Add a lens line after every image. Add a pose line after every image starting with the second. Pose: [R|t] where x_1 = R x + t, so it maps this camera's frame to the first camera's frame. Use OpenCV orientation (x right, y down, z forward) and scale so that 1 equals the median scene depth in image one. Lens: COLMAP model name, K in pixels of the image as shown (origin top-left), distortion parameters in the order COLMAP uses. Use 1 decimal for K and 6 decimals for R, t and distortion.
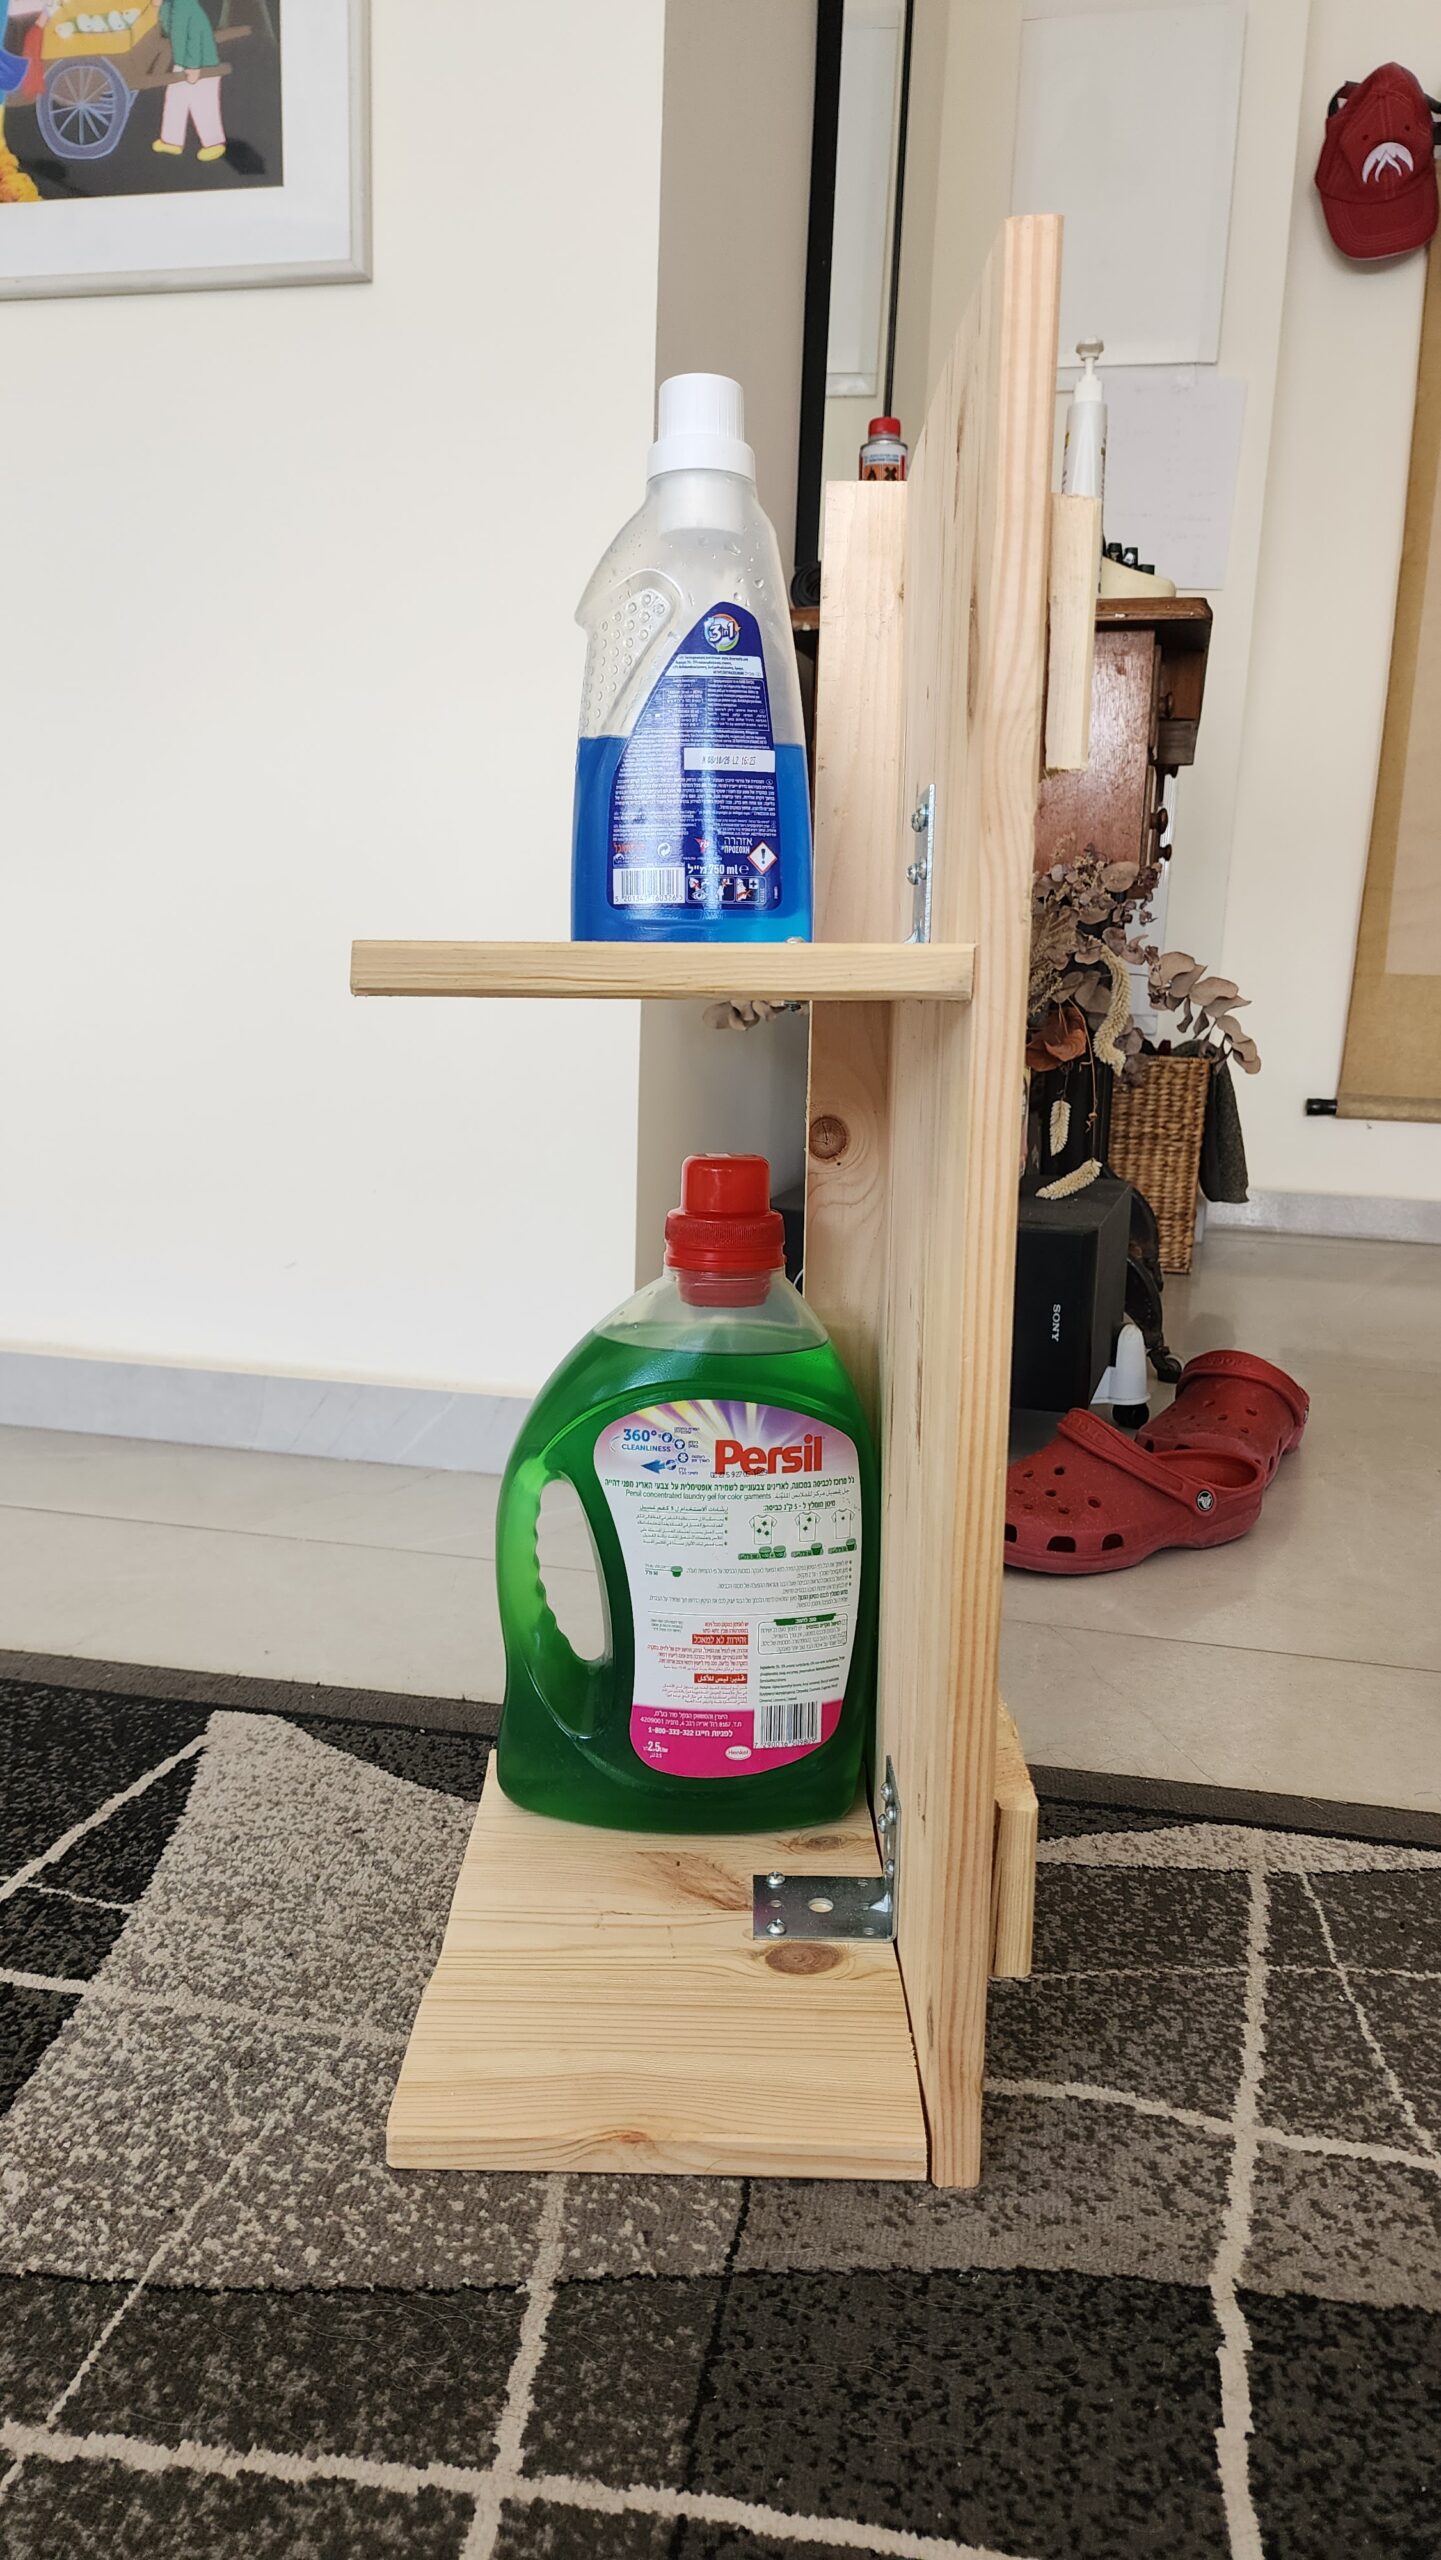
lens RADIAL K [[1724.5, 0, 737.0], [0, 1724.5, 1263.4], [0, 0, 1]] dist [0.050692, -0.053051]
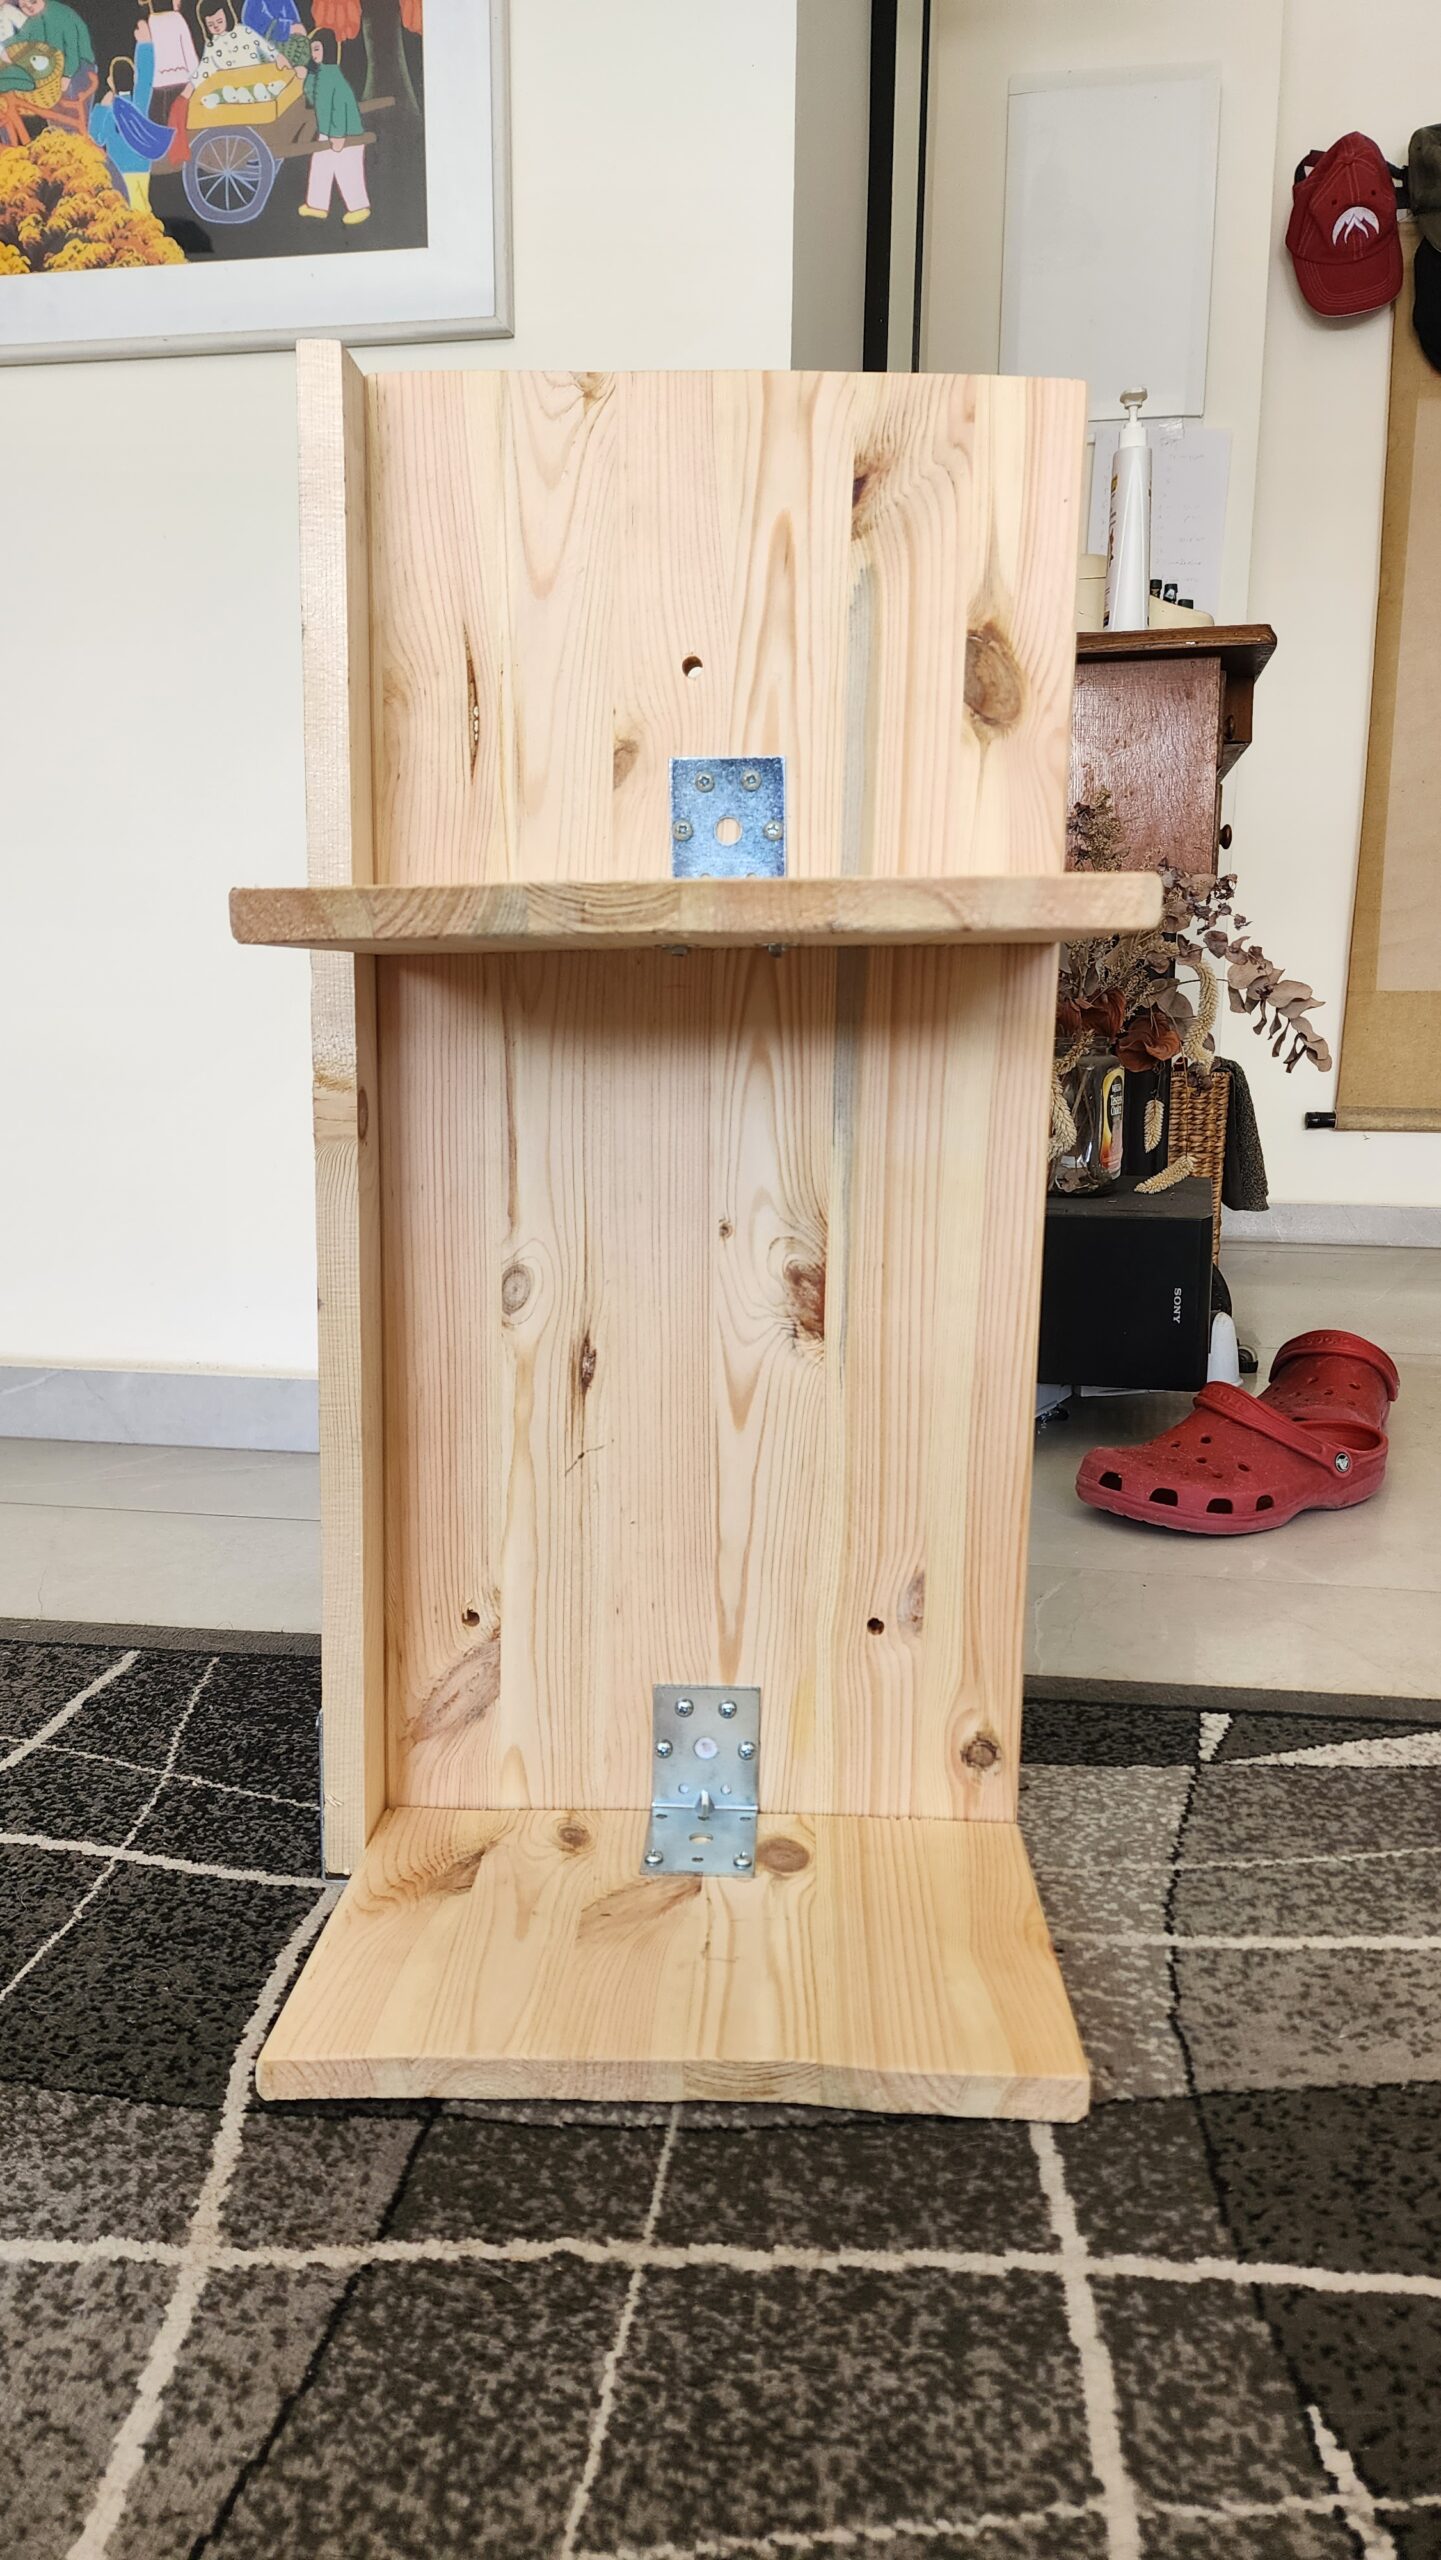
lens RADIAL K [[1714.8, 0, 720.5], [0, 1714.8, 1280.0], [0, 0, 1]] dist [0.054528, -0.052445]
pose [[0.998502, -0.033936, 0.042910, -0.288050], [0.034962, 0.999115, -0.023383, 0.070611], [-0.042079, 0.024849, 0.998805, -0.078105]]
